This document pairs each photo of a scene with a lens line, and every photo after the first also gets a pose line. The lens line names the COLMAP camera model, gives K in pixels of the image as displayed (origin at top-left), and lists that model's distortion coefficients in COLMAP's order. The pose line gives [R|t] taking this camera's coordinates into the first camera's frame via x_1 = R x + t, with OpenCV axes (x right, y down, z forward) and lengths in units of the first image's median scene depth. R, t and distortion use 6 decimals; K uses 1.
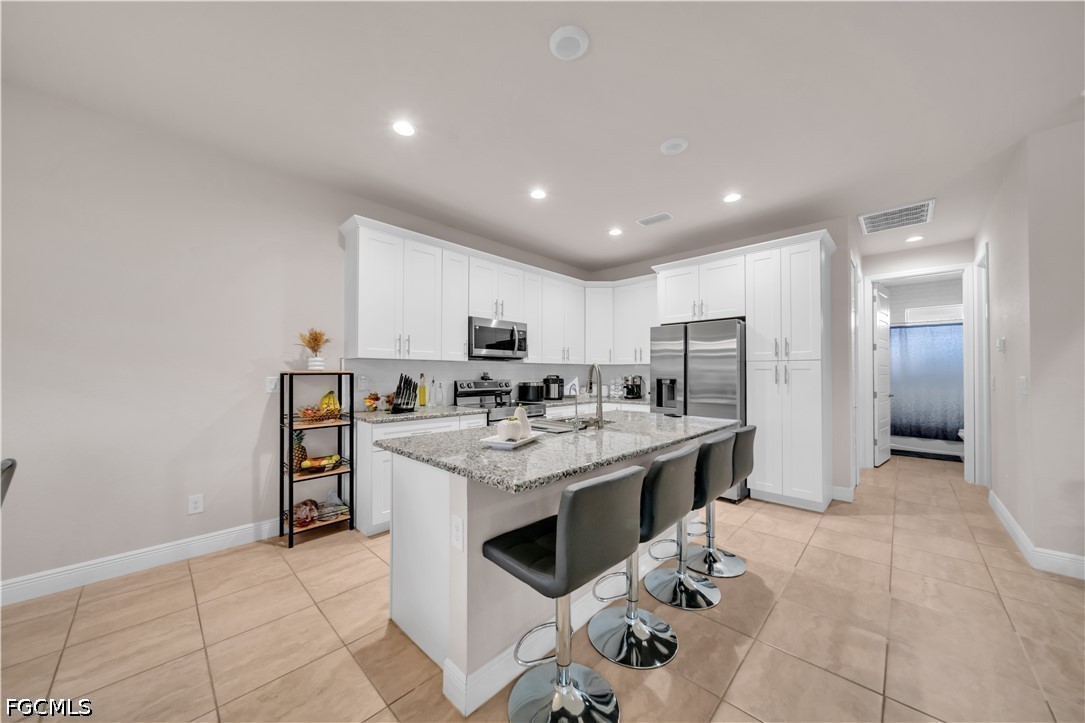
lens RADIAL K [[375.4, 0, 540.5], [0, 375.4, 368.5], [0, 0, 1]] dist [0.001294, 0.000156]
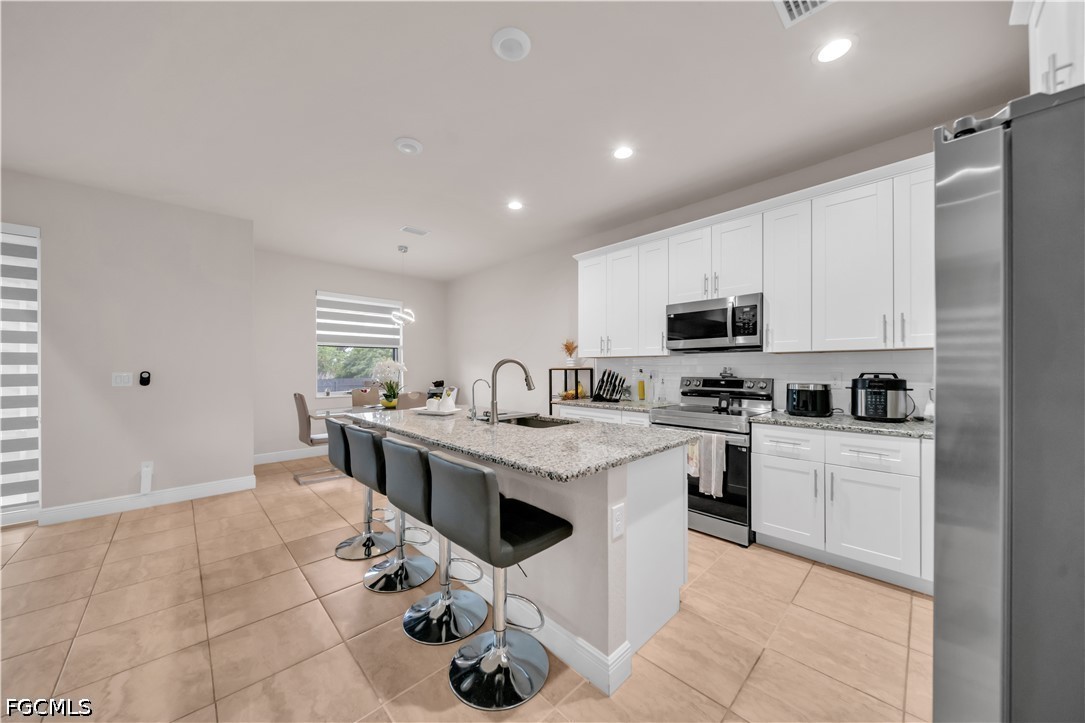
lens RADIAL K [[375.4, 0, 540.5], [0, 375.4, 368.5], [0, 0, 1]] dist [0.001294, 0.000156]
pose [[-0.033132, -0.003425, -0.999445, 0.775052], [0.012947, 0.999909, -0.003856, 0.012593], [0.999367, -0.013067, -0.033084, 0.785502]]
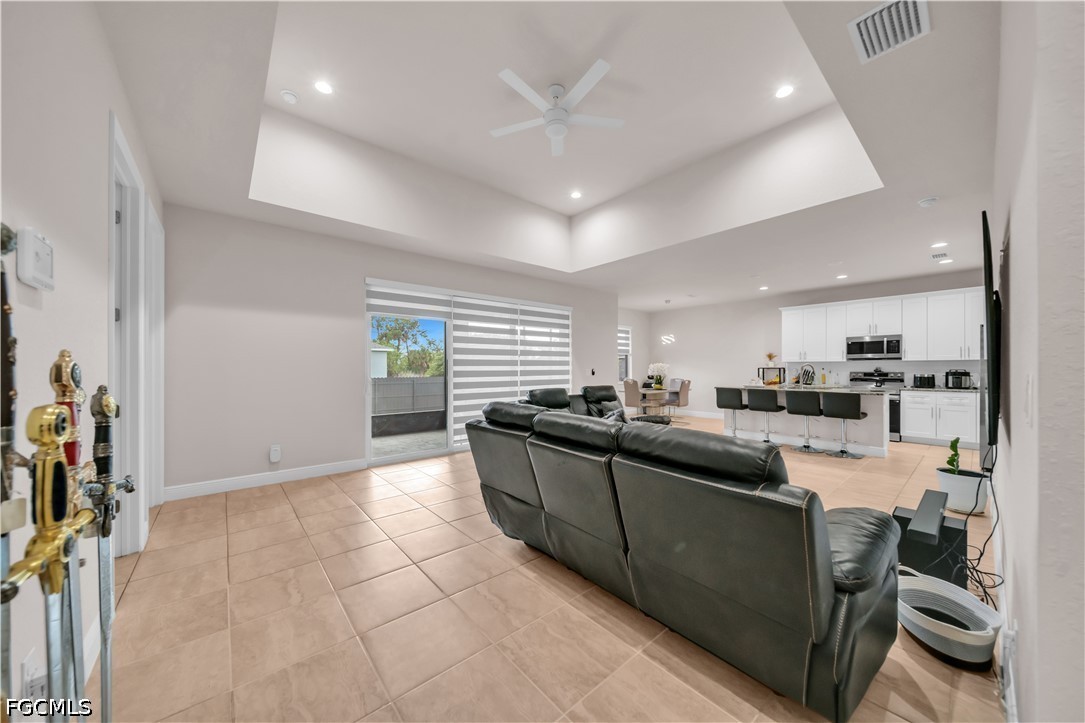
lens RADIAL K [[371.8, 0, 541.5], [0, 371.8, 370.2], [0, 0, 1]] dist [-0.000288, -0.000029]
pose [[-0.093152, 0.002928, -0.995648, 1.950981], [0.012289, 0.999923, 0.001791, 0.002967], [0.995576, -0.012069, -0.093180, -0.370775]]
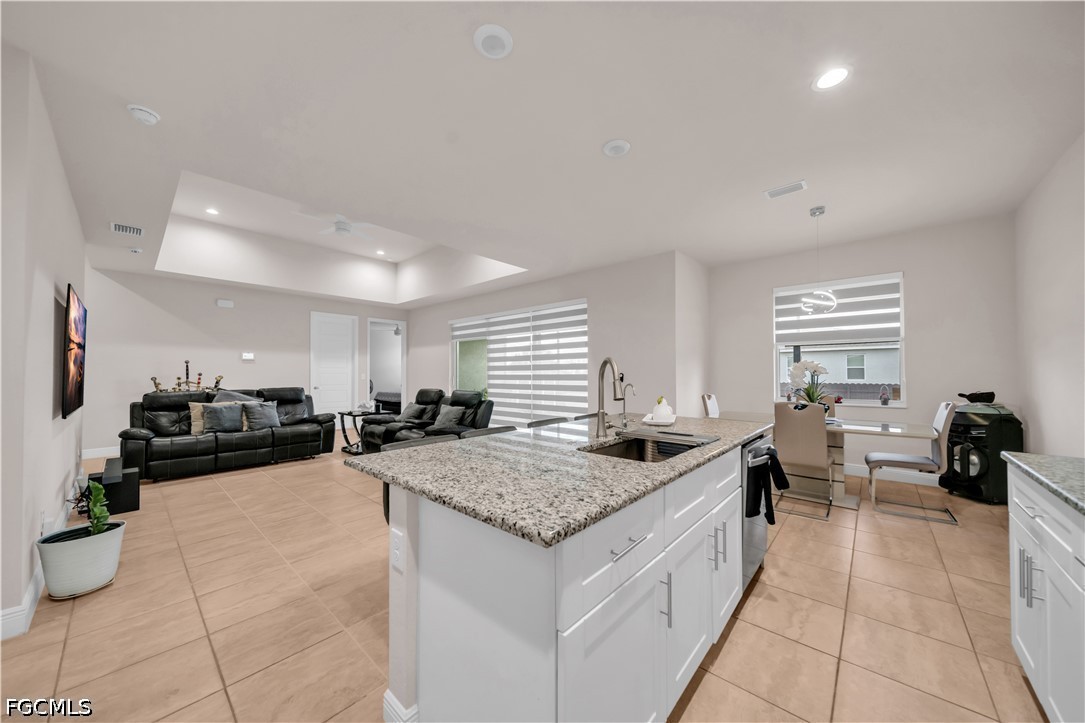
lens RADIAL K [[379.8, 0, 555.0], [0, 379.8, 366.0], [0, 0, 1]] dist [0.000752, 0.000048]
pose [[-0.997999, 0.000396, -0.063223, 0.211608], [0.002473, 0.999460, -0.032766, 0.022002], [0.063176, -0.032857, -0.997461, 1.234250]]
